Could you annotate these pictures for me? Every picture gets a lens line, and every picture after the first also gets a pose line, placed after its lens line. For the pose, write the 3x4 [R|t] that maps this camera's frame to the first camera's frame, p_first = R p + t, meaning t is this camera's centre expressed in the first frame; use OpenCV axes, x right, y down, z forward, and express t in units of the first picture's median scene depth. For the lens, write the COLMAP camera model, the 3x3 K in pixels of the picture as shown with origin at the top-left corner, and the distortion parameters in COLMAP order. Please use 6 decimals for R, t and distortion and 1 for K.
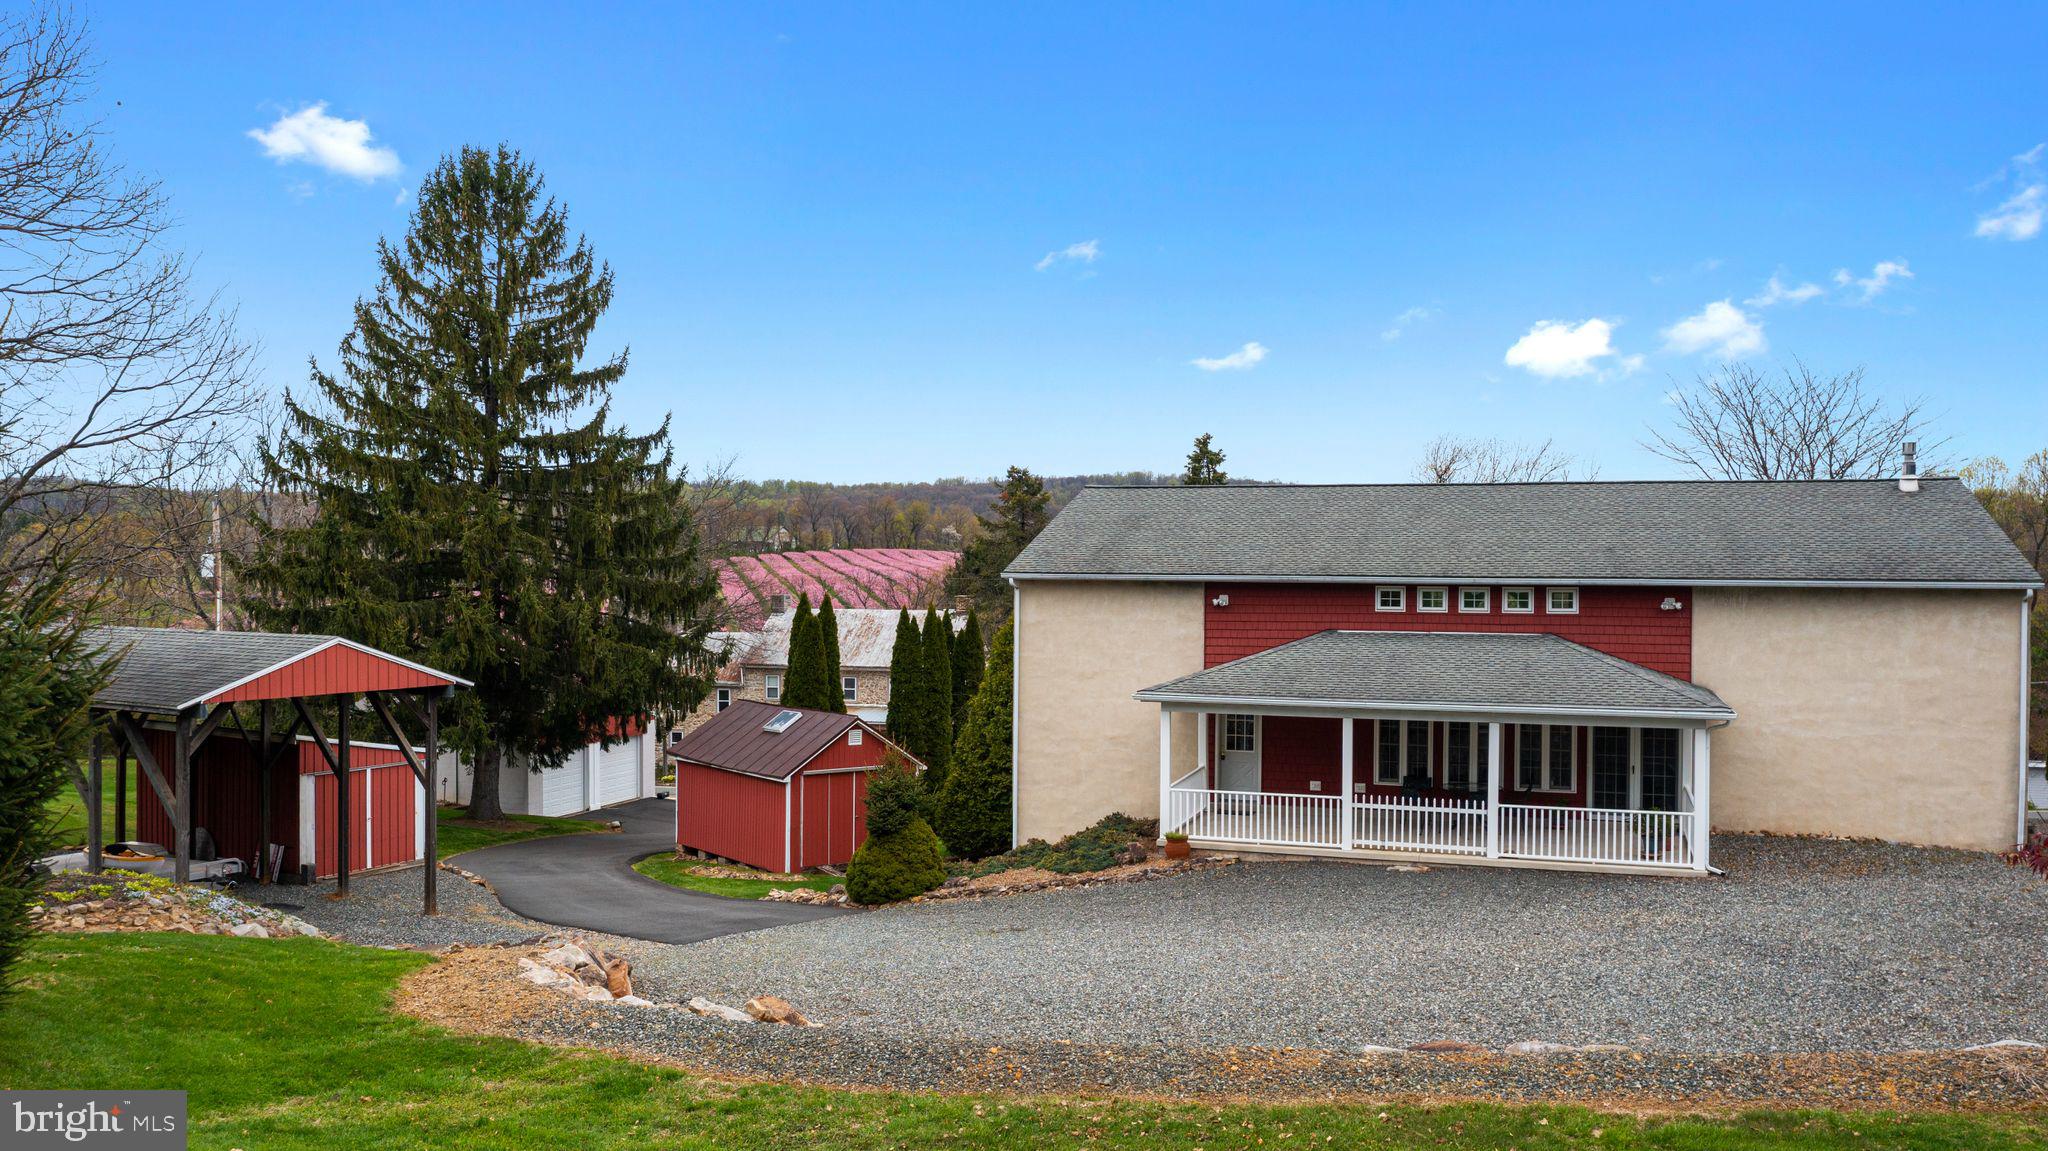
lens RADIAL K [[1653.3, 0, 1020.4], [0, 1653.3, 573.1], [0, 0, 1]] dist [-0.018858, 0.008280]
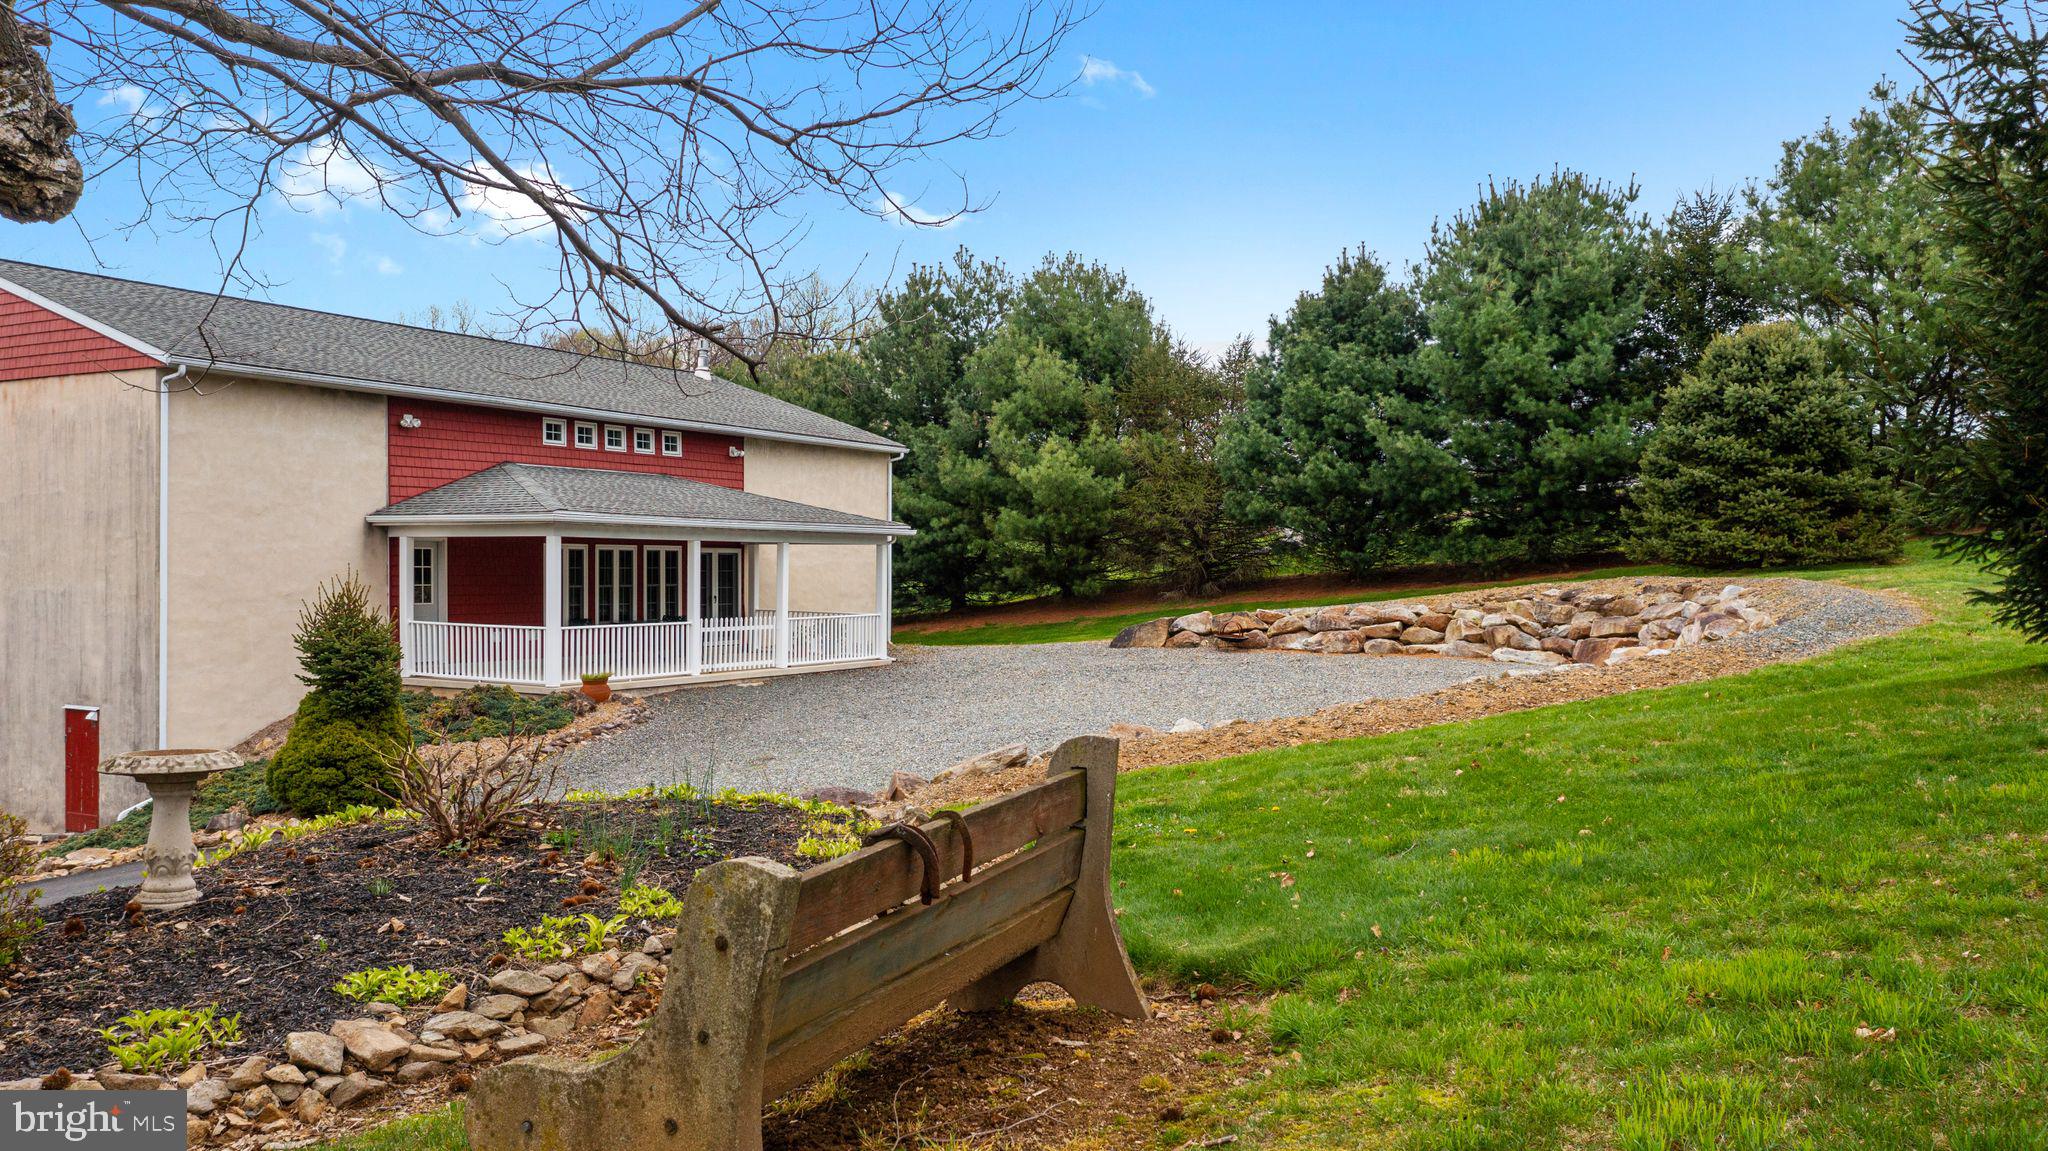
lens RADIAL K [[1653.3, 0, 1002.0], [0, 1653.3, 588.2], [0, 0, 1]] dist [-0.018858, 0.008280]
pose [[0.194313, -0.013060, 0.980853, -0.624760], [0.006344, 0.999907, 0.012056, 0.091611], [-0.980919, 0.003880, 0.194378, 0.550813]]
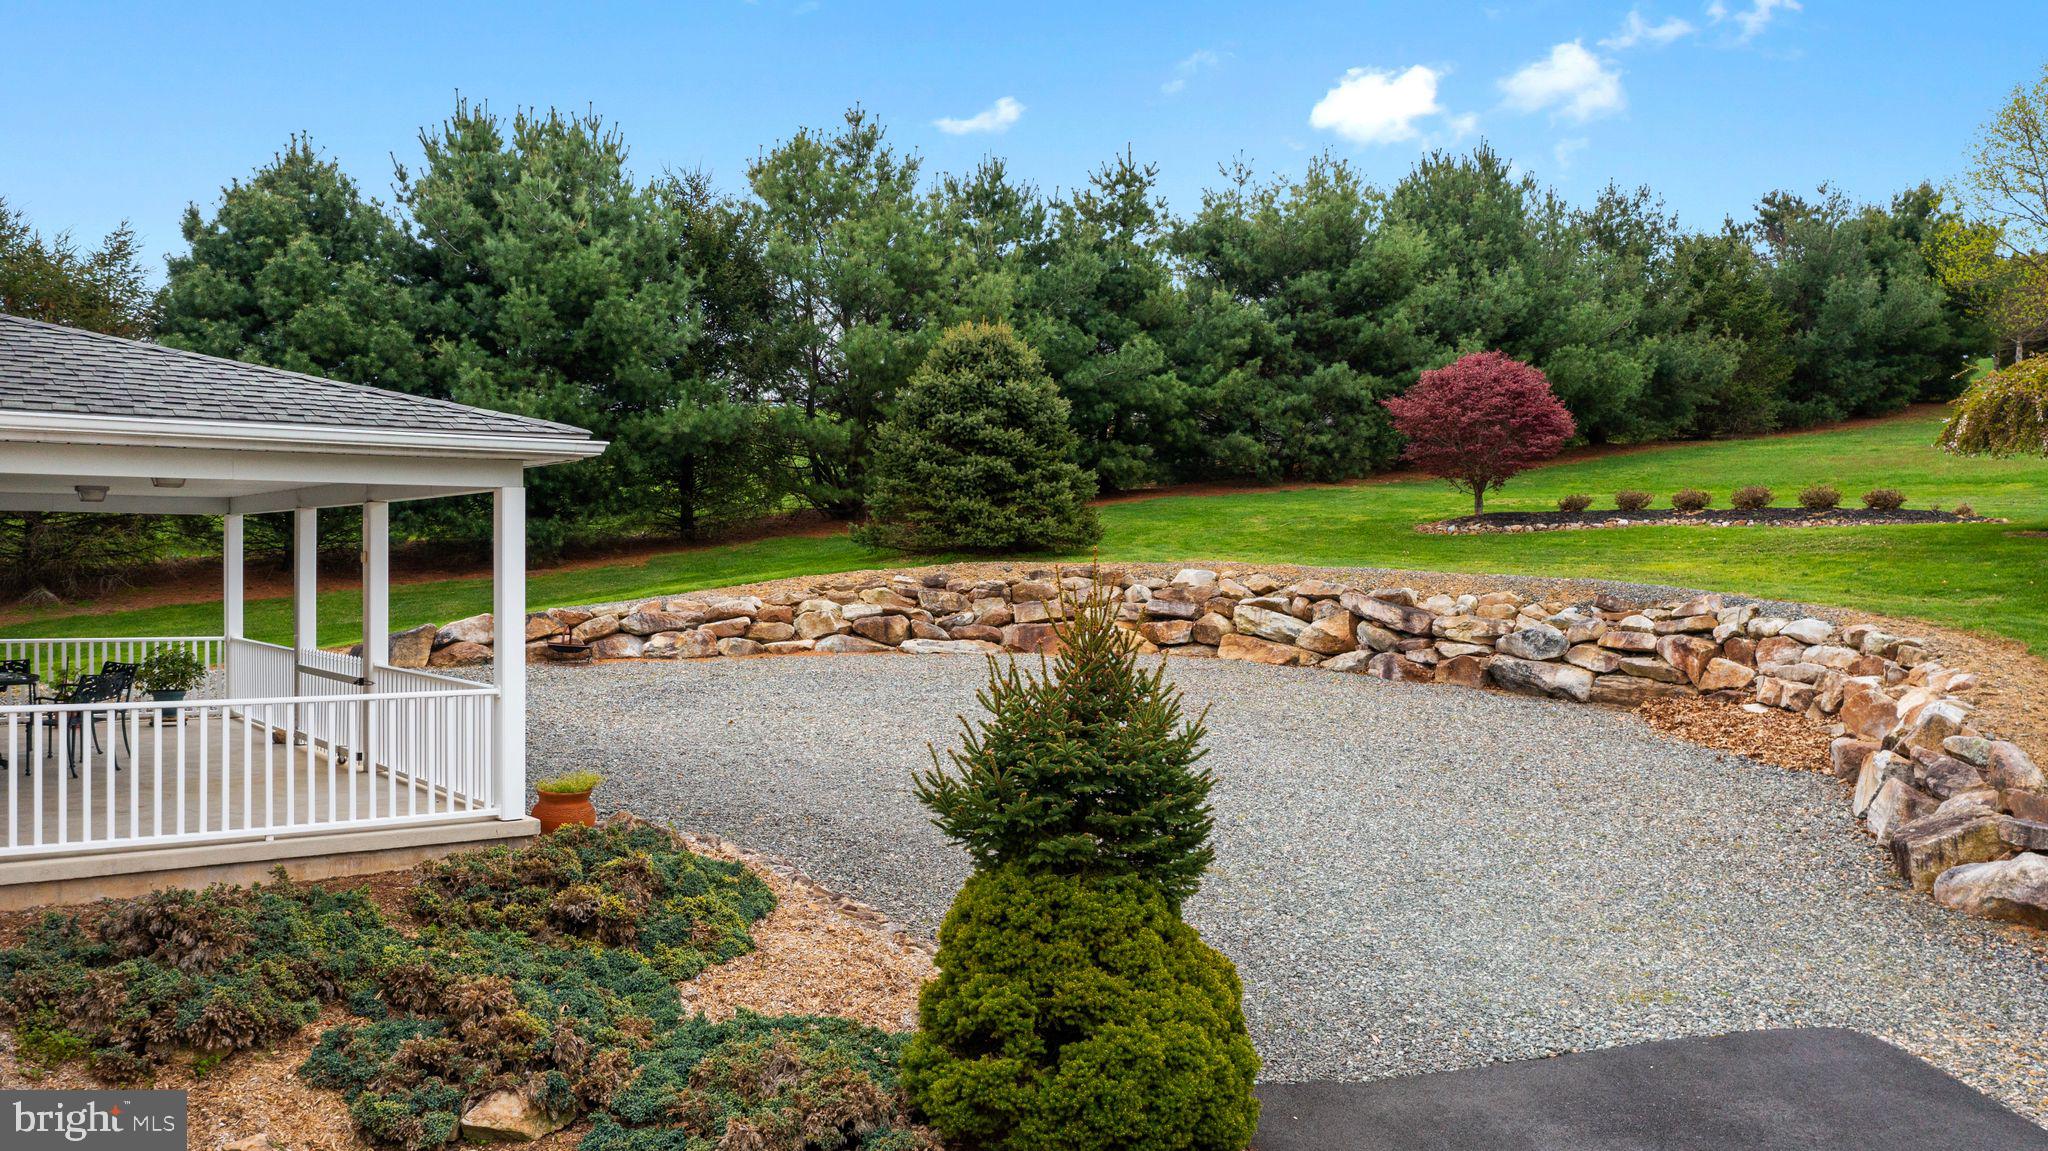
lens RADIAL K [[1653.3, 0, 1015.4], [0, 1653.3, 570.0], [0, 0, 1]] dist [-0.018858, 0.008280]
pose [[-0.829878, -0.004735, 0.557924, -0.196660], [0.004634, 0.999871, 0.015378, 0.089044], [-0.557925, 0.015347, -0.829749, 1.129548]]
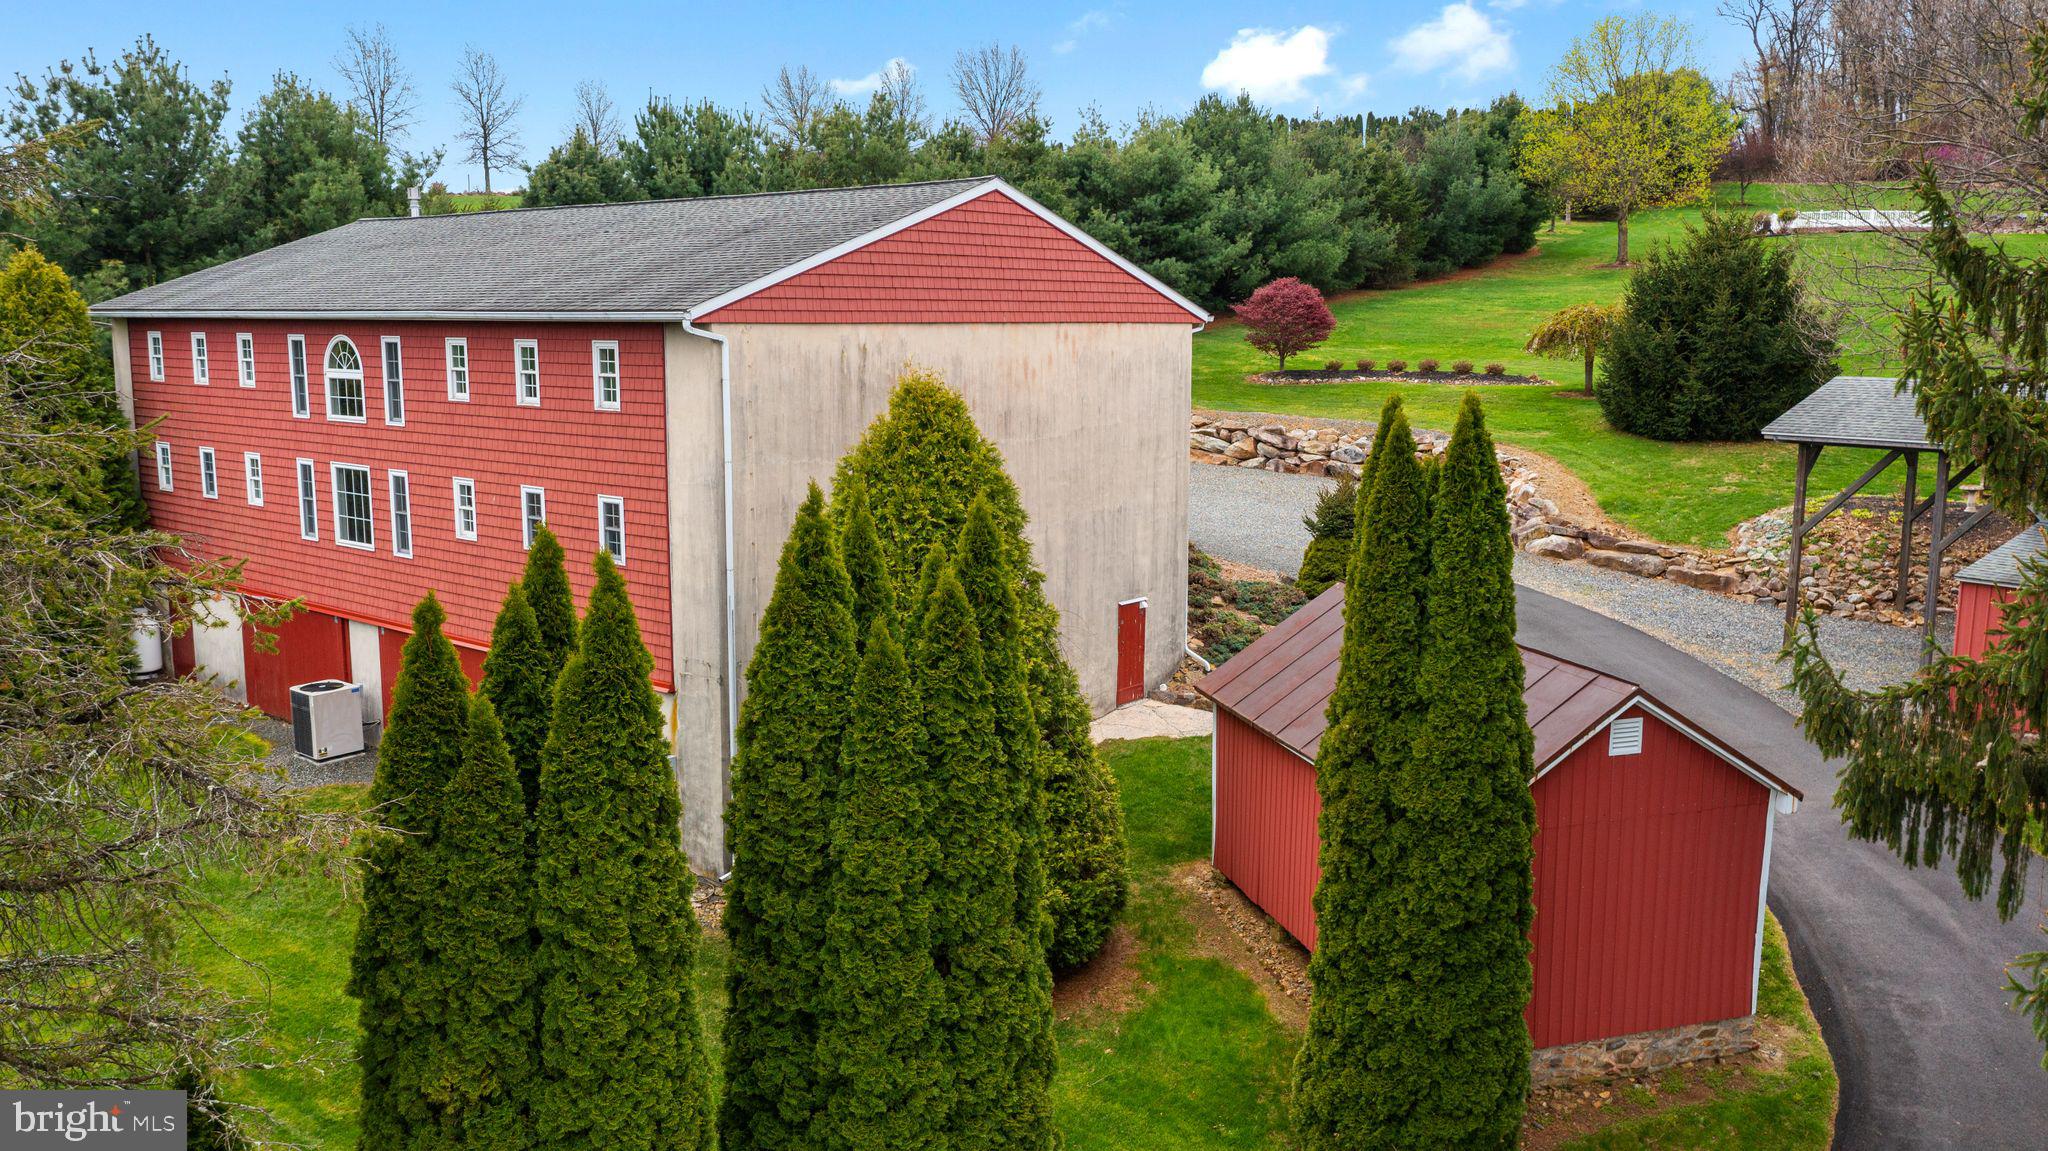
lens RADIAL K [[1653.3, 0, 1022.4], [0, 1653.3, 576.5], [0, 0, 1]] dist [-0.018858, 0.008280]
pose [[-0.936902, -0.058111, 0.344727, -0.234171], [-0.000074, 0.986121, 0.166030, -0.011136], [-0.349591, 0.155528, -0.923903, 1.954191]]
